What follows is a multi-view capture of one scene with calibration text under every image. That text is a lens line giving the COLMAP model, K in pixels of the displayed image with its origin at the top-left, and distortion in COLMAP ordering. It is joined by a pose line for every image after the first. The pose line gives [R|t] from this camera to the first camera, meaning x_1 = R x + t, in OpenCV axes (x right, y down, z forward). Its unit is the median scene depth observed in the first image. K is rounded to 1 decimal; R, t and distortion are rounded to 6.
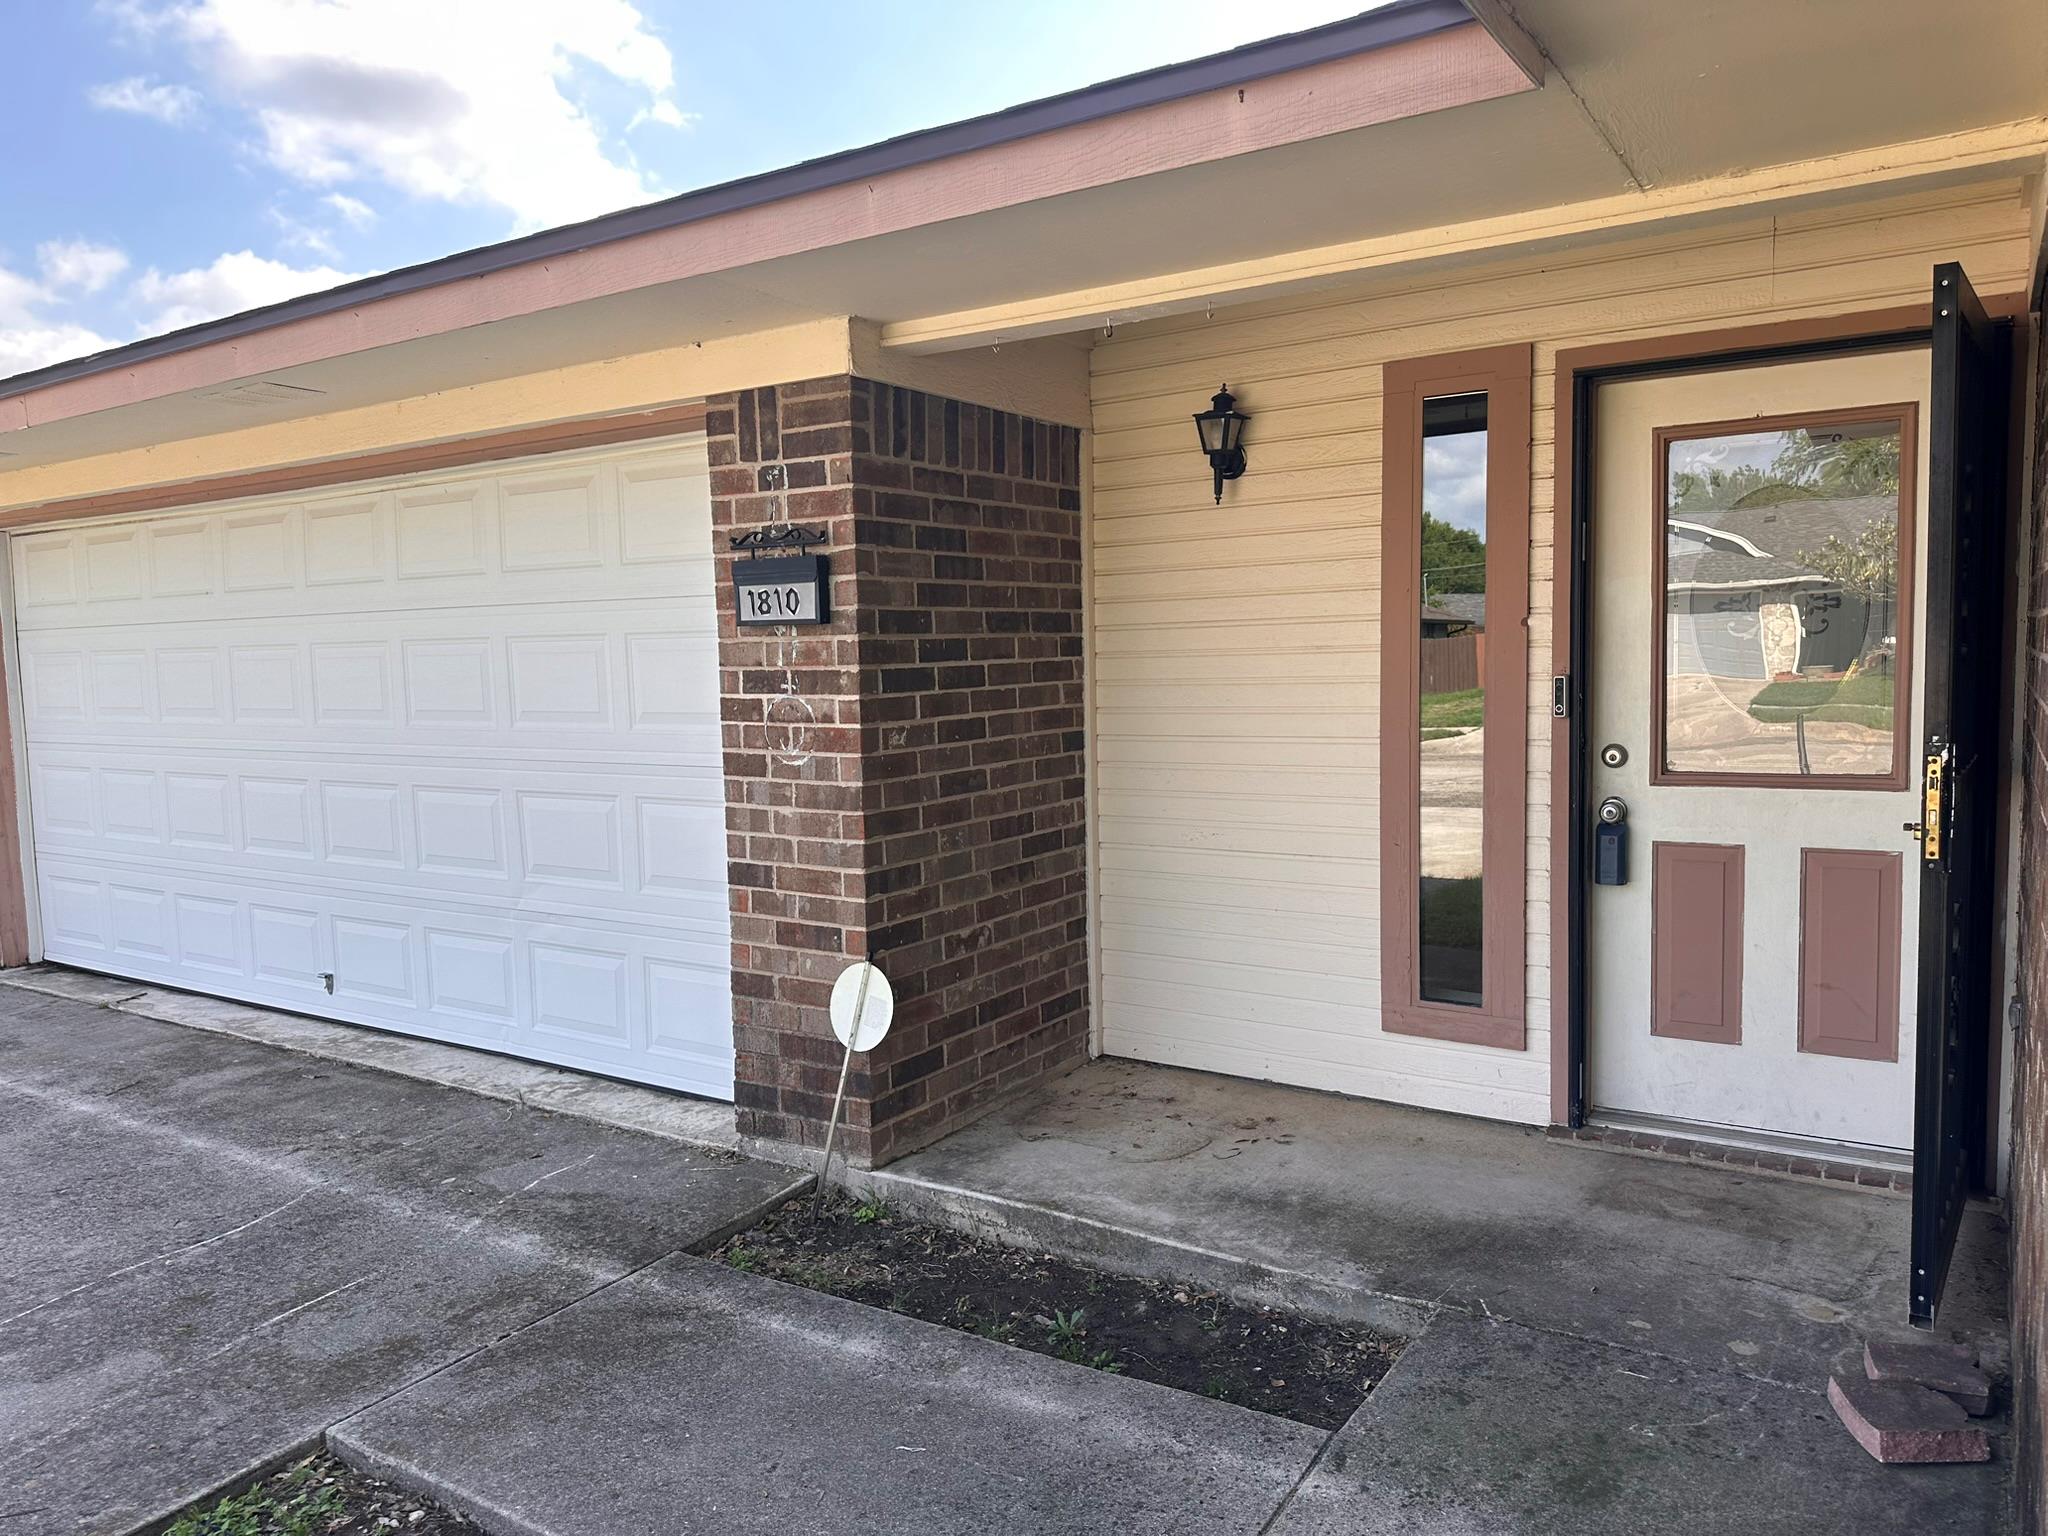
lens RADIAL K [[1435.0, 0, 1024.0], [0, 1435.0, 768.0], [0, 0, 1]] dist [0.168886, -0.168926]
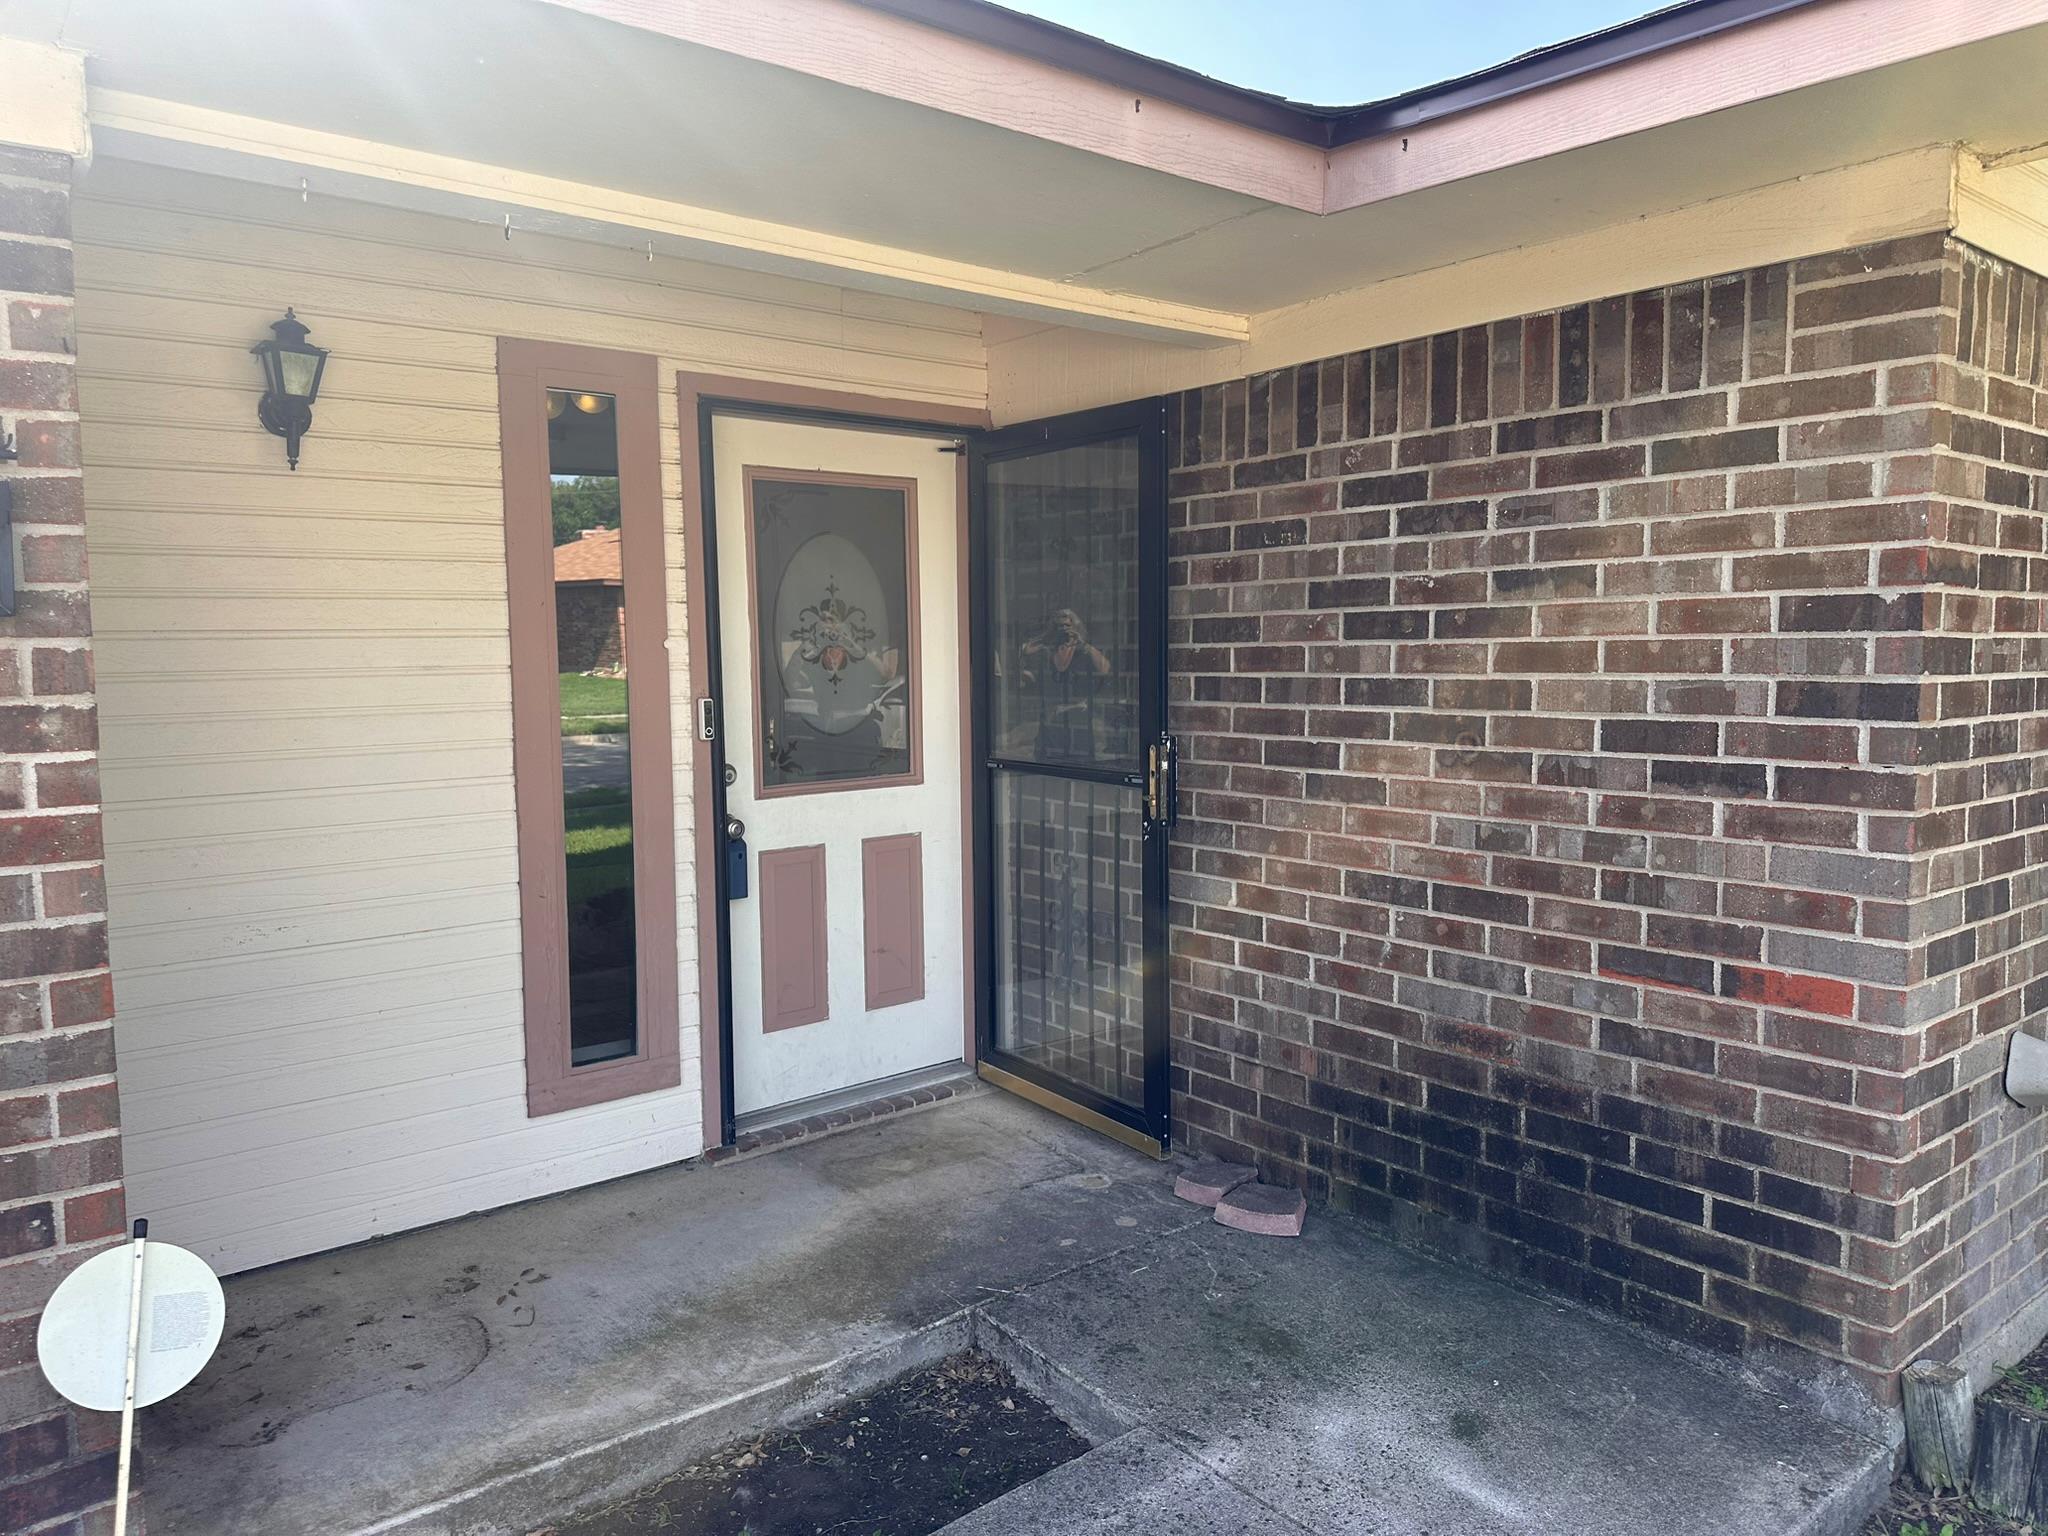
lens RADIAL K [[1449.9, 0, 1027.4], [0, 1449.9, 756.5], [0, 0, 1]] dist [0.036581, -0.005802]
pose [[0.320870, -0.055675, 0.945485, -0.504171], [0.084045, 0.996006, 0.030127, -0.034619], [-0.943387, 0.069797, 0.324268, 0.478299]]
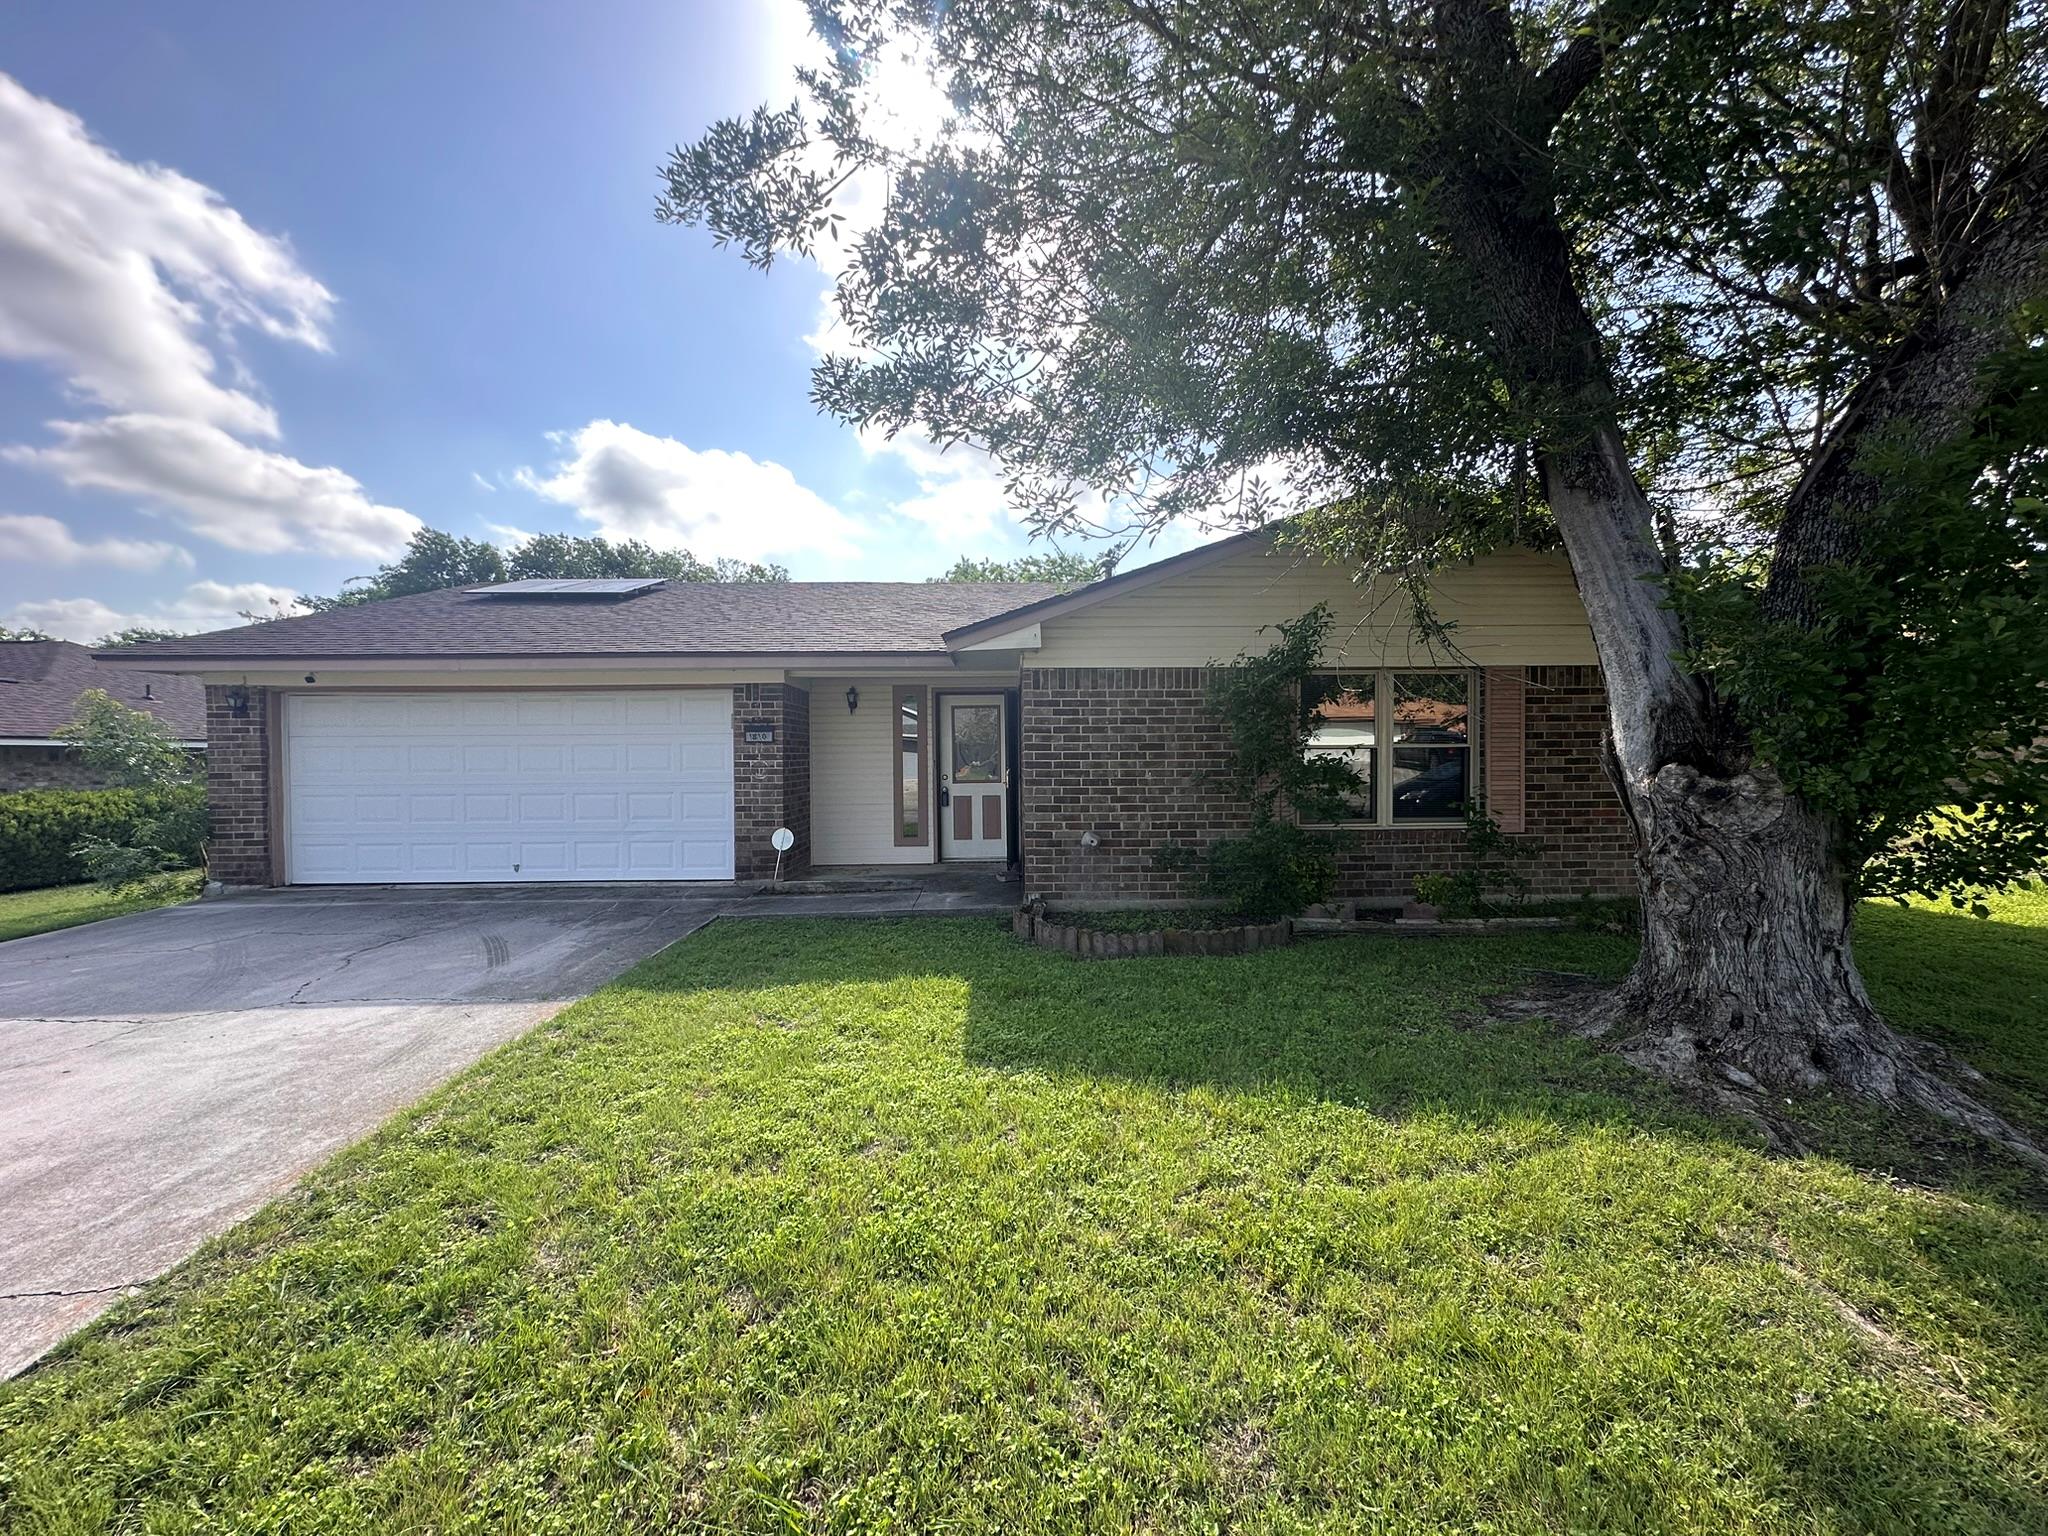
lens RADIAL K [[816.5, 0, 1016.4], [0, 816.5, 768.7], [0, 0, 1]] dist [-0.000475, 0.000001]
pose [[0.835346, 0.008750, 0.549655, -0.789100], [0.035817, 0.996882, -0.070303, 0.149537], [-0.548556, 0.078414, 0.832429, -1.196063]]
